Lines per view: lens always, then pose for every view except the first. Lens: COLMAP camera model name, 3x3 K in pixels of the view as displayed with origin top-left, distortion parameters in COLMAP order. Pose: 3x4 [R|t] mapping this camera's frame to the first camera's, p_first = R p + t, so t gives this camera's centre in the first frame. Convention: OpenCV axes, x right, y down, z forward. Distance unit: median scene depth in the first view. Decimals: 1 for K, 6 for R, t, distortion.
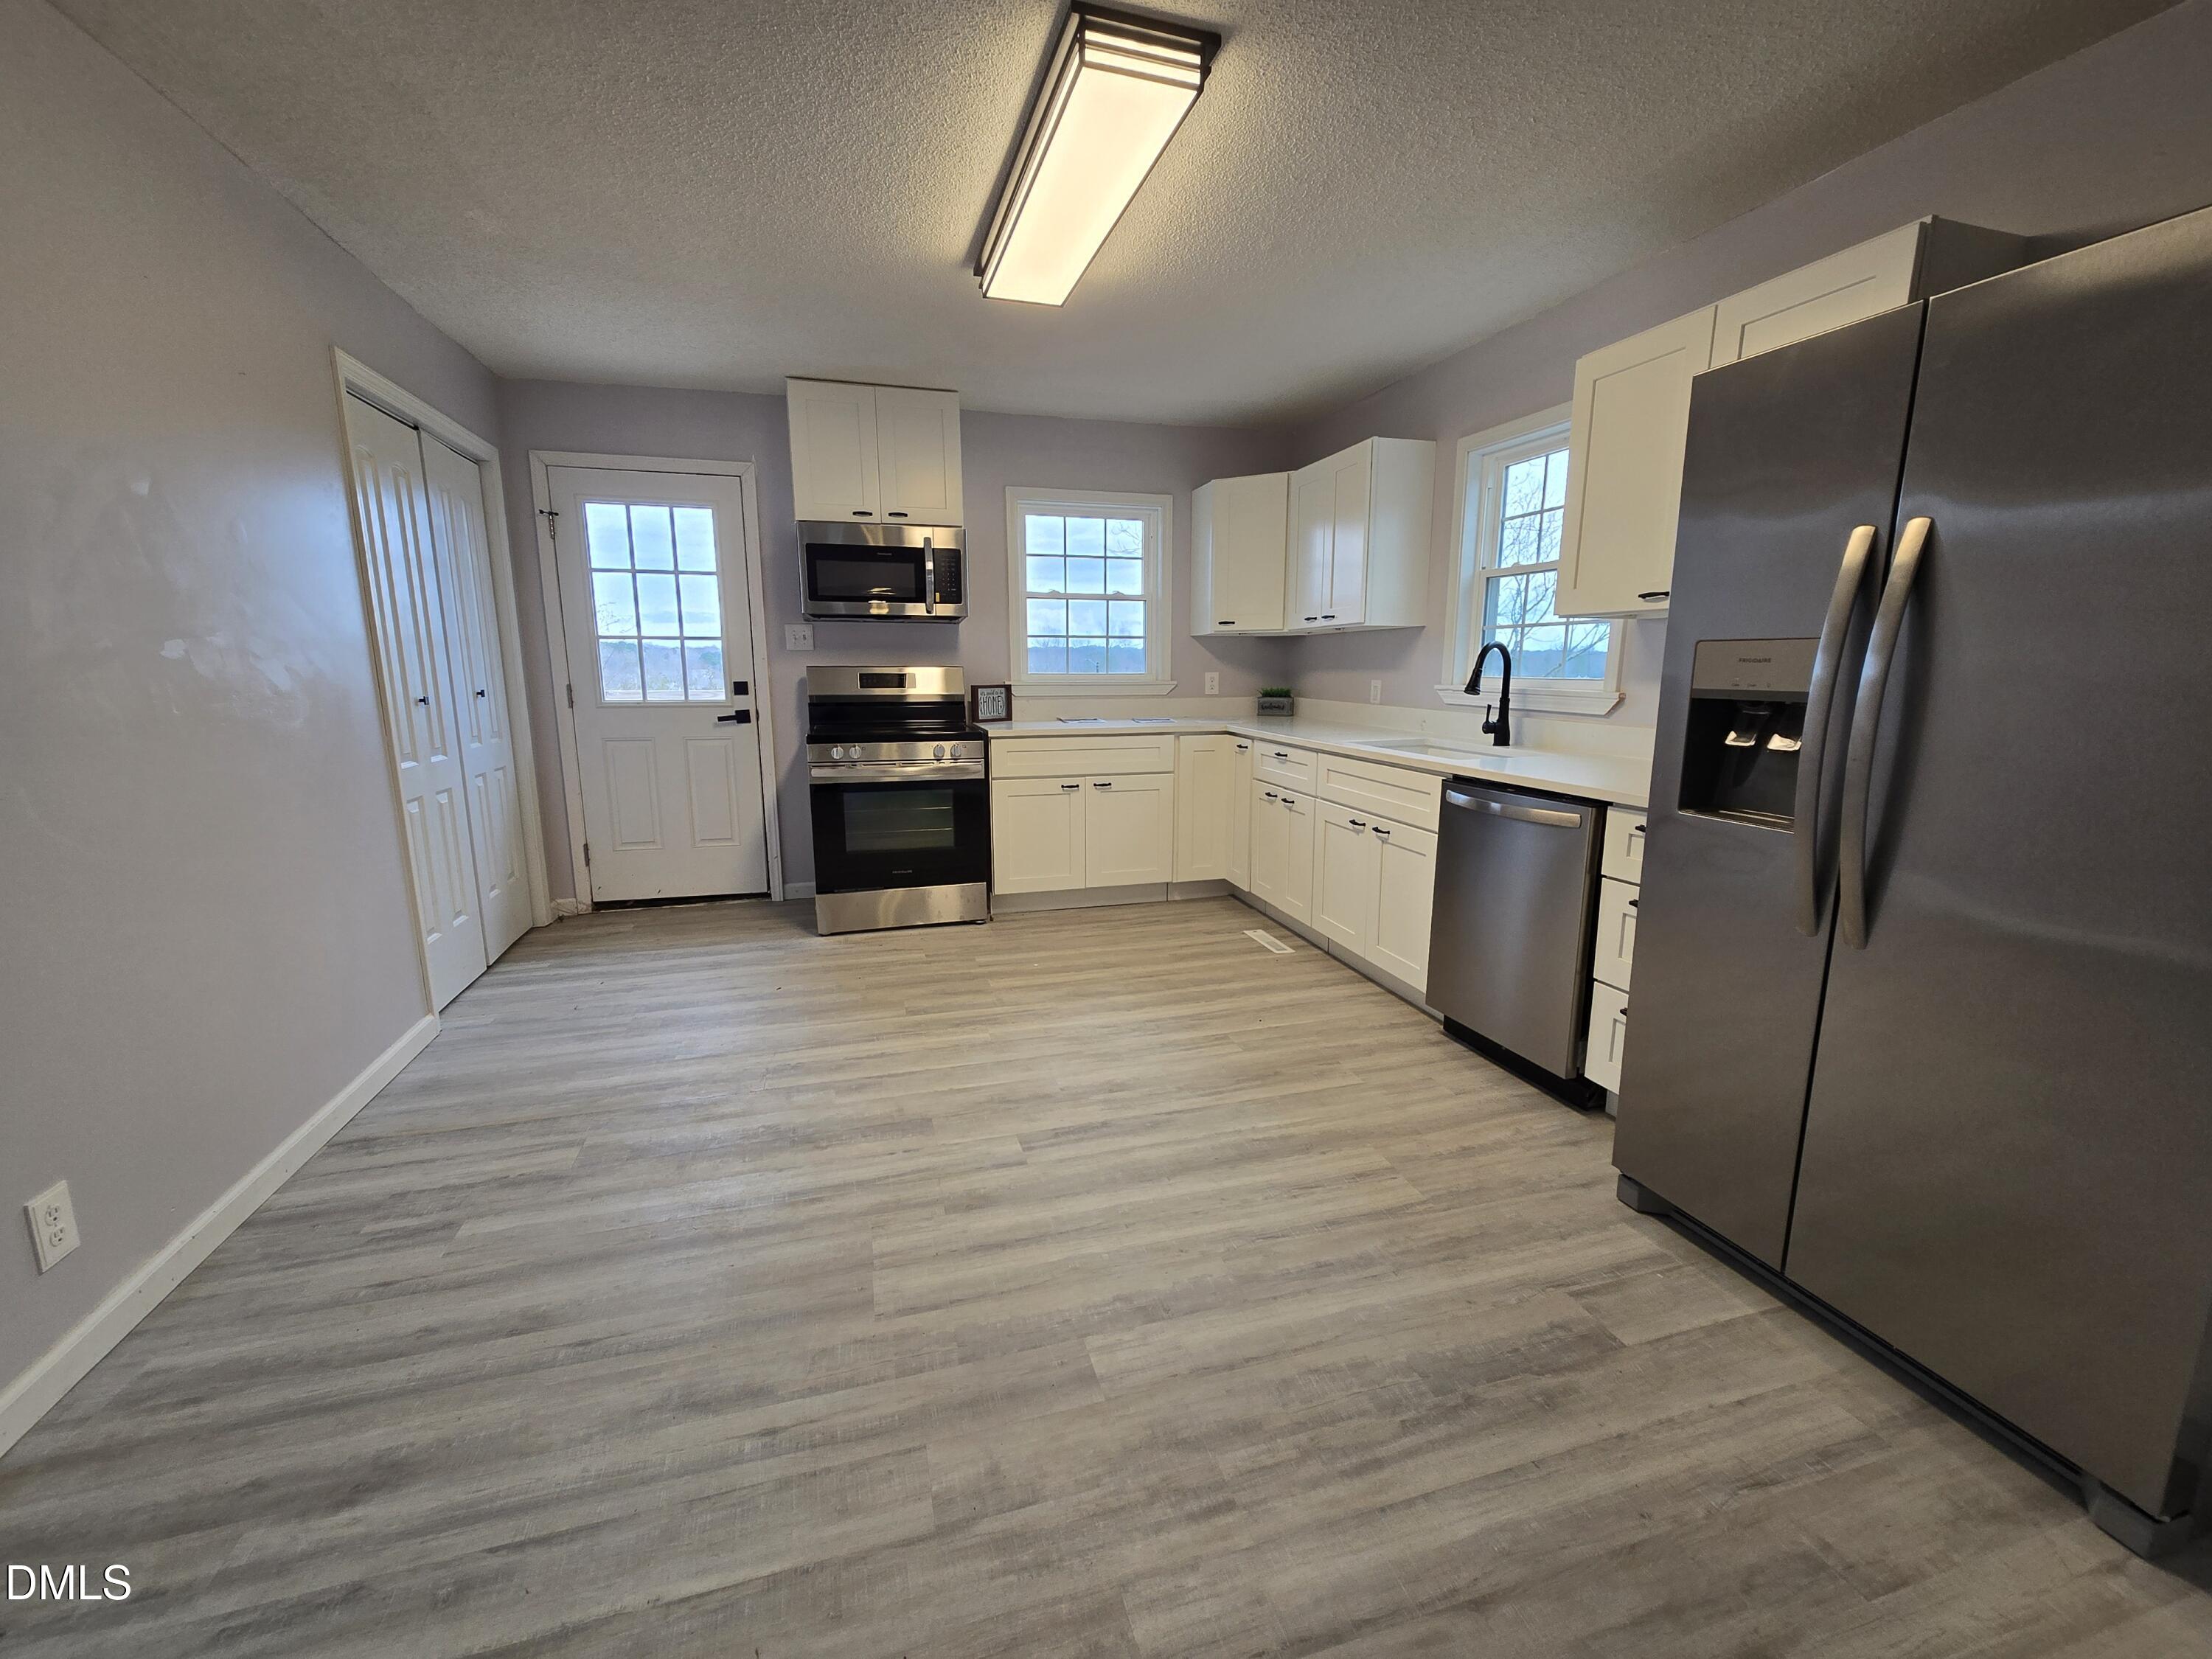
lens RADIAL K [[906.8, 0, 1109.8], [0, 906.8, 837.6], [0, 0, 1]] dist [-0.003270, 0.002829]
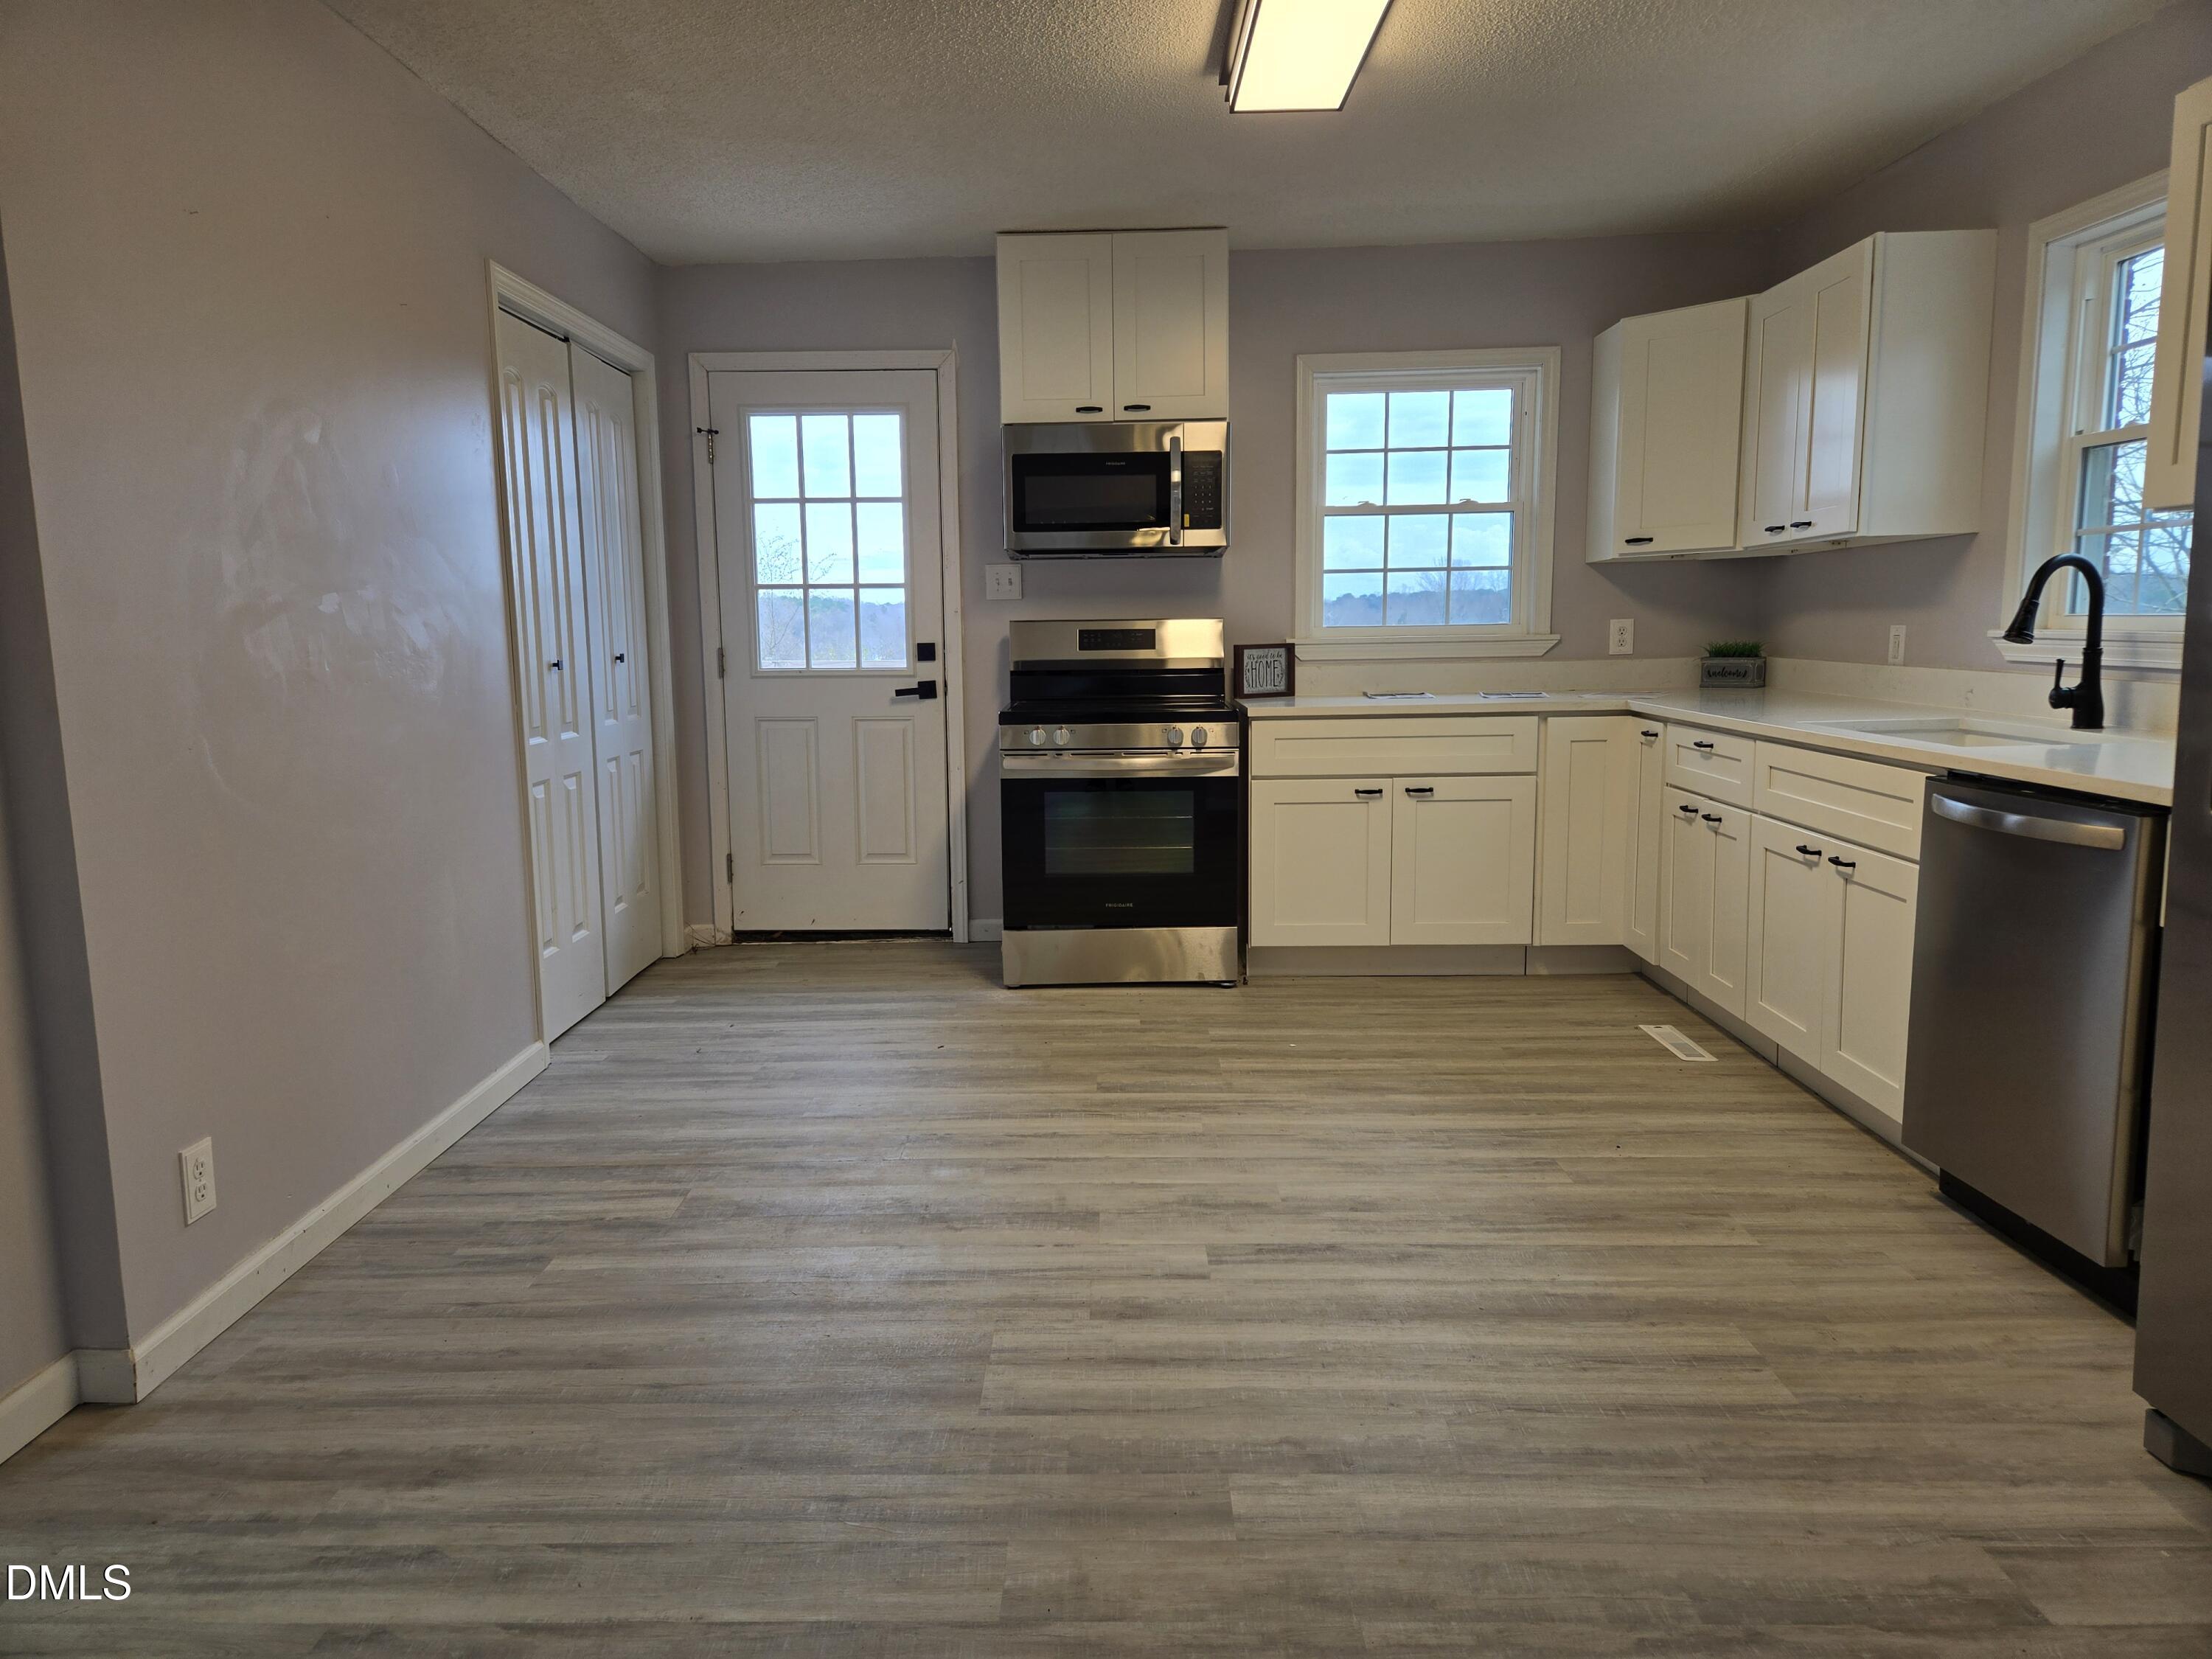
lens RADIAL K [[1464.2, 0, 1073.5], [0, 1464.2, 823.6], [0, 0, 1]] dist [0.077722, -0.065003]
pose [[0.951345, 0.026812, -0.306959, 0.116371], [-0.042845, 0.998040, -0.045612, 0.036794], [0.305134, 0.056544, 0.950629, -0.139695]]
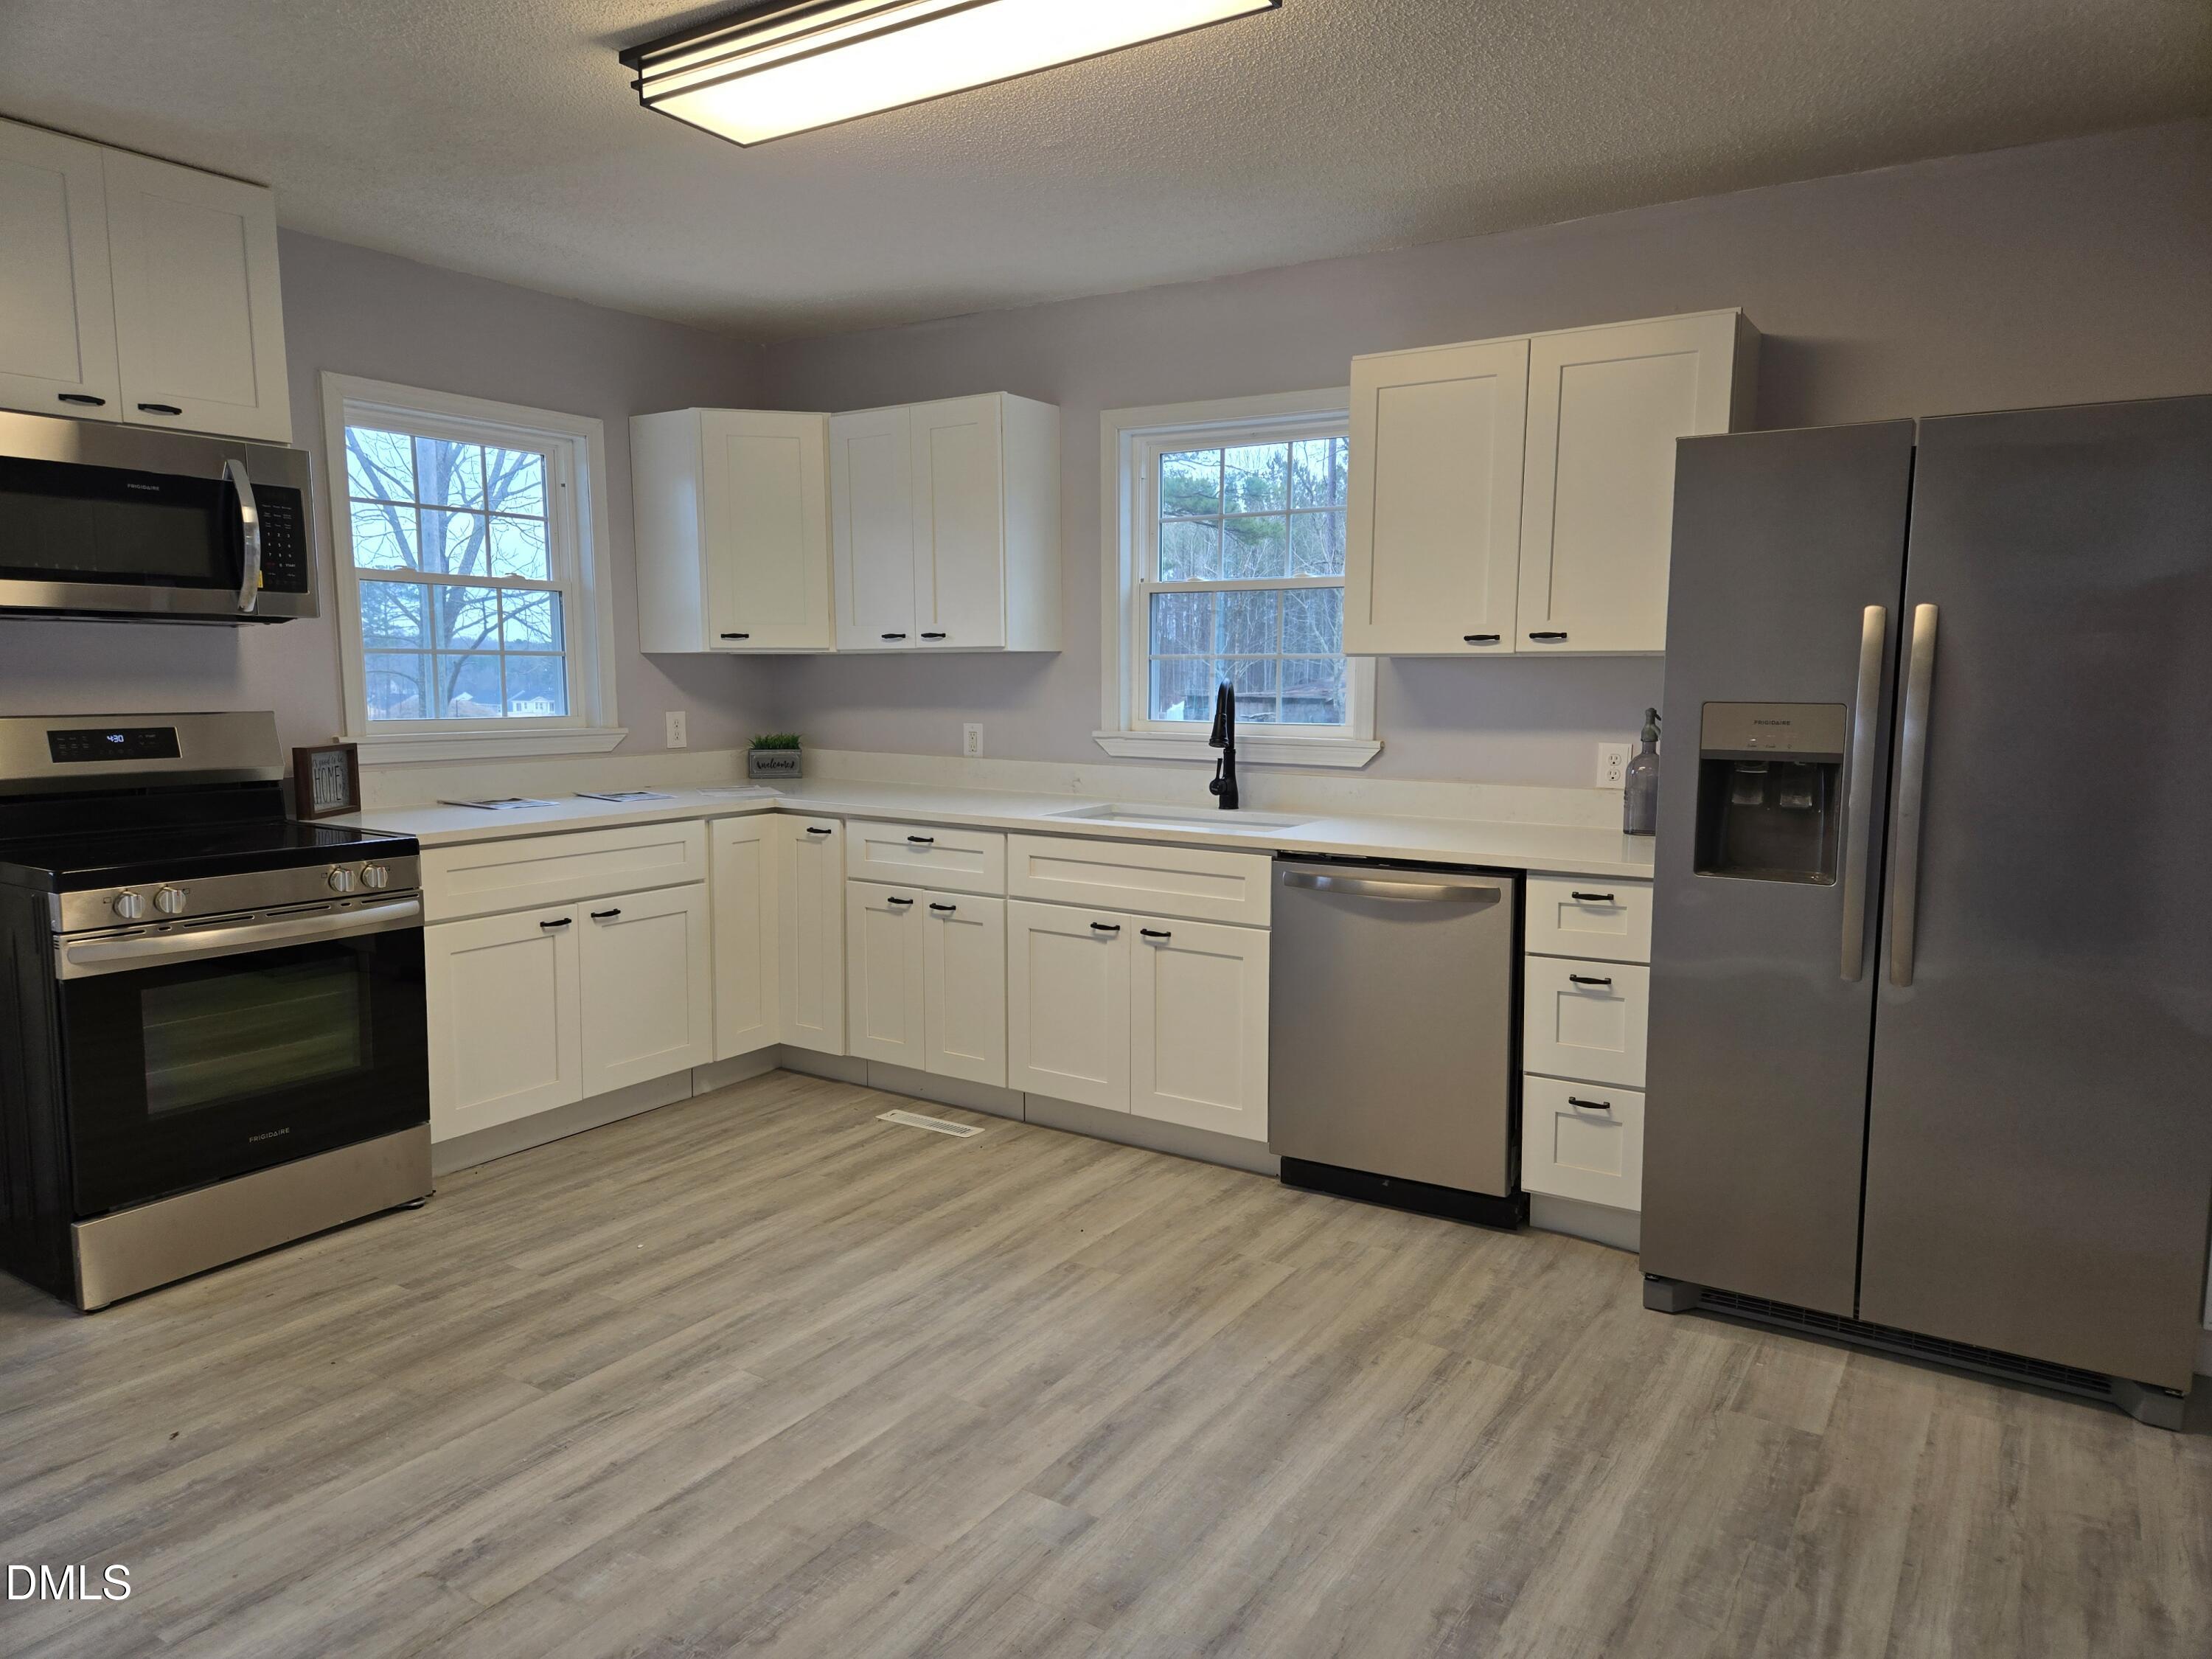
lens RADIAL K [[1464.2, 0, 1097.3], [0, 1464.2, 834.8], [0, 0, 1]] dist [0.077722, -0.065003]
pose [[0.761707, -0.071122, 0.644006, -0.526054], [0.118883, 0.992424, -0.031011, -0.059557], [-0.636922, 0.100183, 0.764391, 0.115322]]
